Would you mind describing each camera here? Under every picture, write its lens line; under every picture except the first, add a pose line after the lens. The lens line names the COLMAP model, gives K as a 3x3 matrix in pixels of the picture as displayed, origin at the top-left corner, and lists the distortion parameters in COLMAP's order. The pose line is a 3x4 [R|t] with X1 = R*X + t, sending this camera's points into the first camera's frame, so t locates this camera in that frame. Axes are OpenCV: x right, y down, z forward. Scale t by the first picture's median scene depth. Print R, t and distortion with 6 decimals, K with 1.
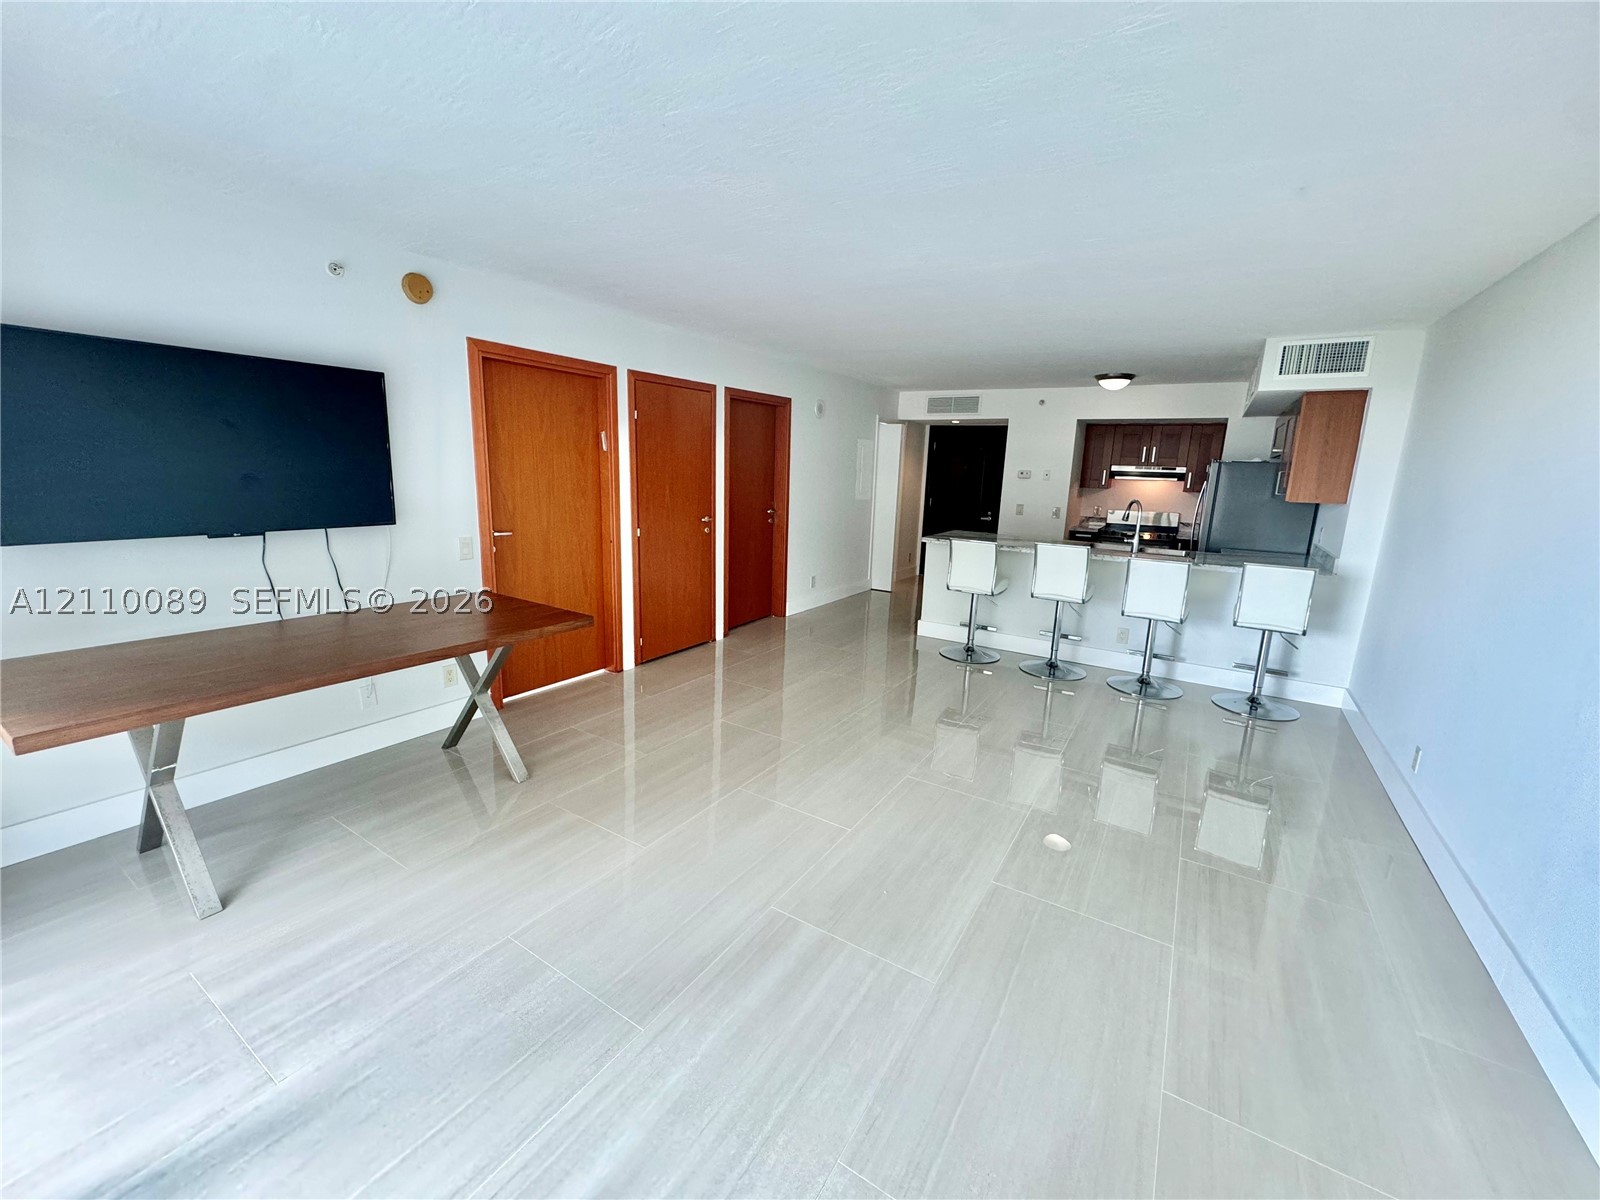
lens RADIAL K [[638.1, 0, 796.1], [0, 638.1, 608.8], [0, 0, 1]] dist [-0.002333, -0.000300]
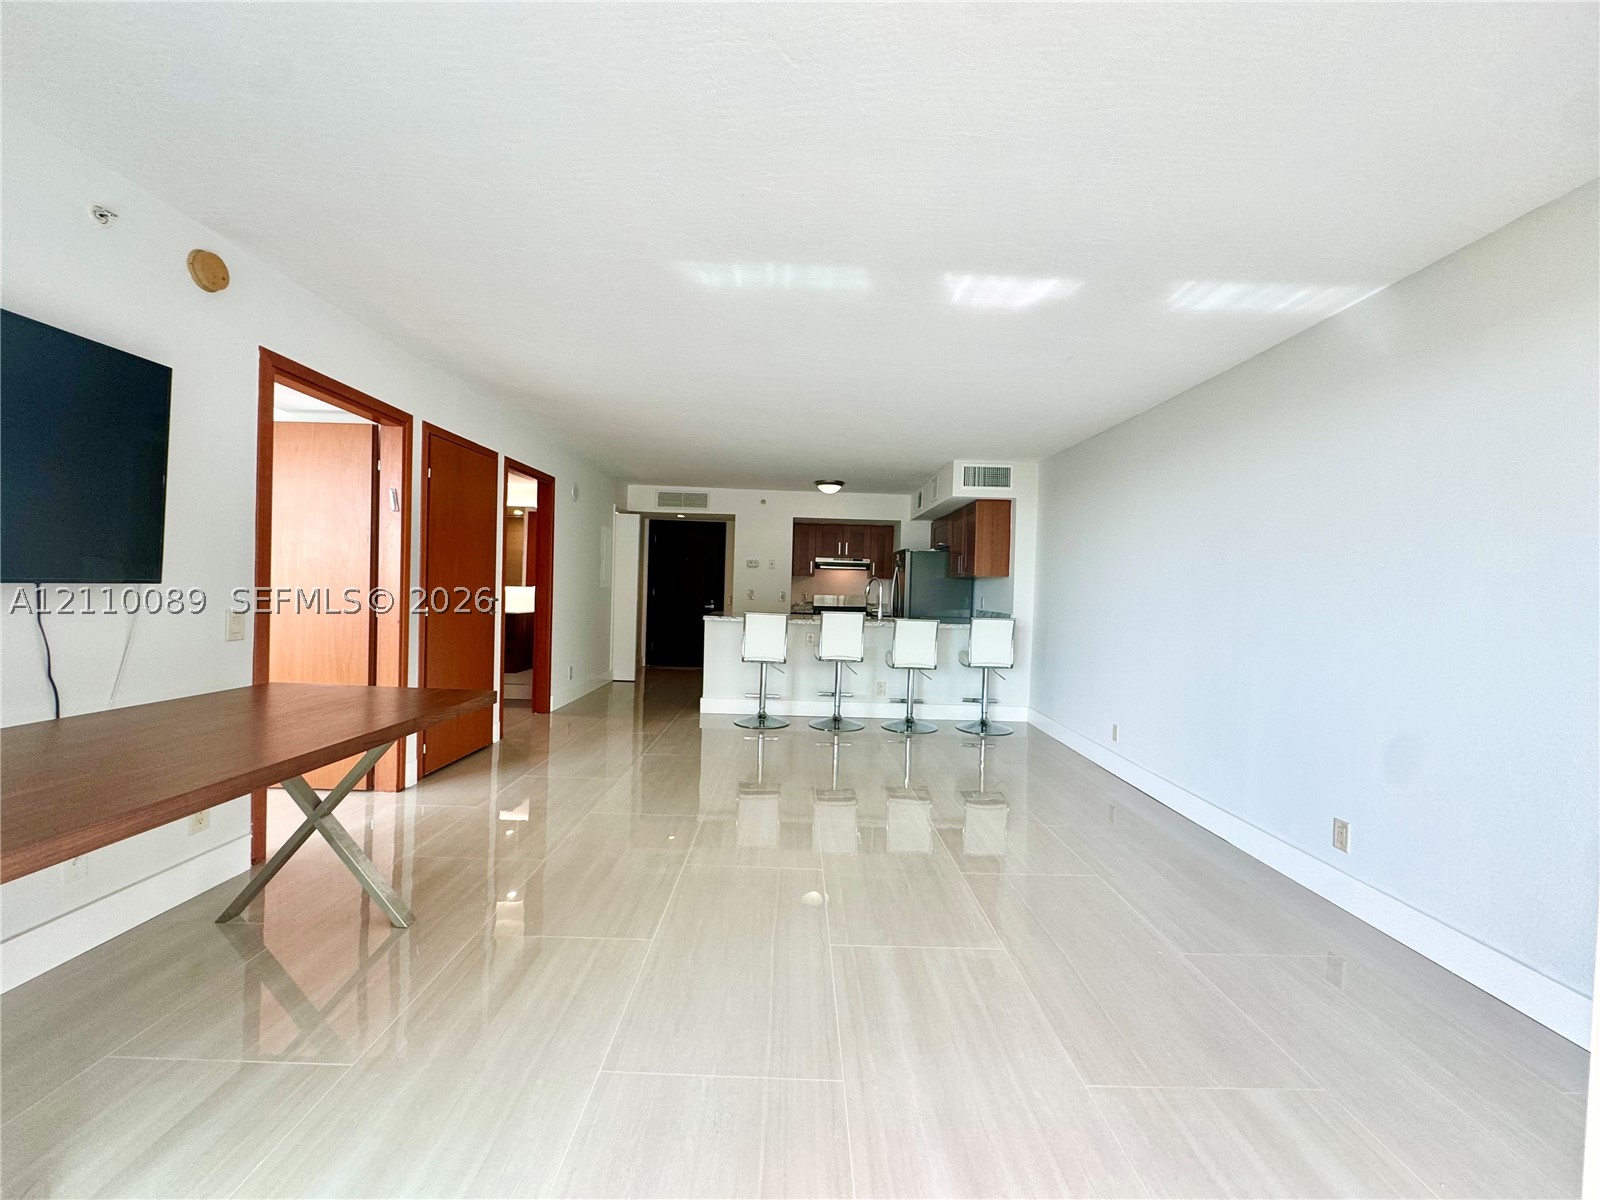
lens RADIAL K [[649.3, 0, 800.0], [0, 649.3, 600.0], [0, 0, 1]] dist [-0.001432, -0.000215]
pose [[0.837704, -0.016521, 0.545874, -0.229514], [0.116039, 0.982103, -0.148351, 0.034663], [-0.533654, 0.187617, 0.824629, 0.041722]]
